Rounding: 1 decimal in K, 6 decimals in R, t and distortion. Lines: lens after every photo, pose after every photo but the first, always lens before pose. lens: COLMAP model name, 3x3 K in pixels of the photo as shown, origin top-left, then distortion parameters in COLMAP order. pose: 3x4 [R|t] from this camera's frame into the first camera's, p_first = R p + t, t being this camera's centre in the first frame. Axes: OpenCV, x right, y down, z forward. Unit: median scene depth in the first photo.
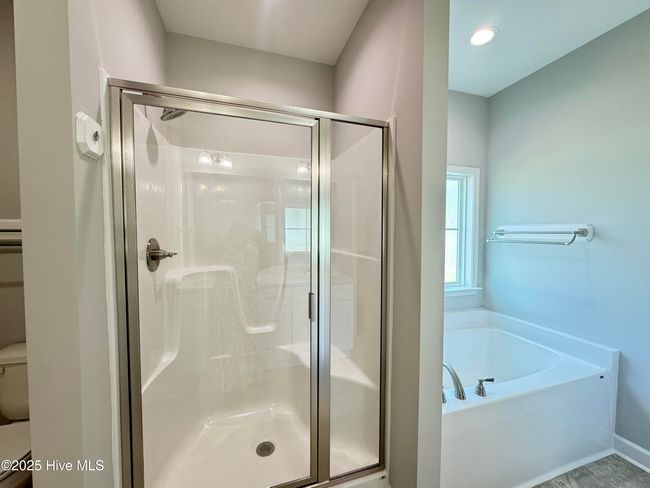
lens RADIAL K [[258.9, 0, 323.9], [0, 258.9, 244.6], [0, 0, 1]] dist [-0.003169, 0.000782]
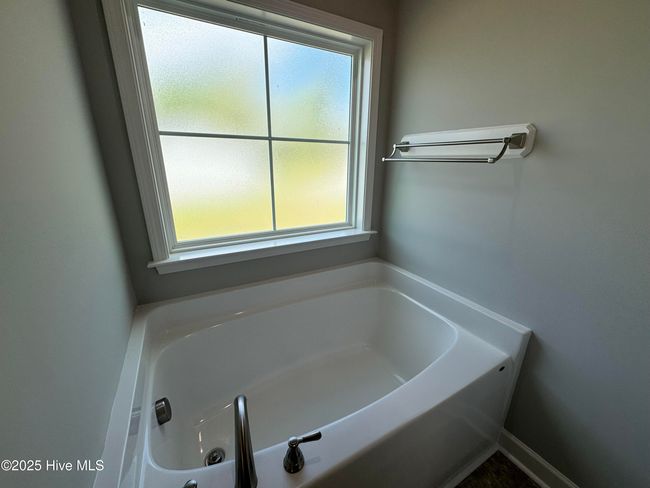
lens RADIAL K [[258.9, 0, 326.3], [0, 258.9, 243.1], [0, 0, 1]] dist [-0.003169, 0.000782]
pose [[0.980355, -0.051773, 0.190323, 0.593507], [0.000096, 0.965061, 0.262024, 0.025056], [-0.197239, -0.256858, 0.946108, 0.616323]]
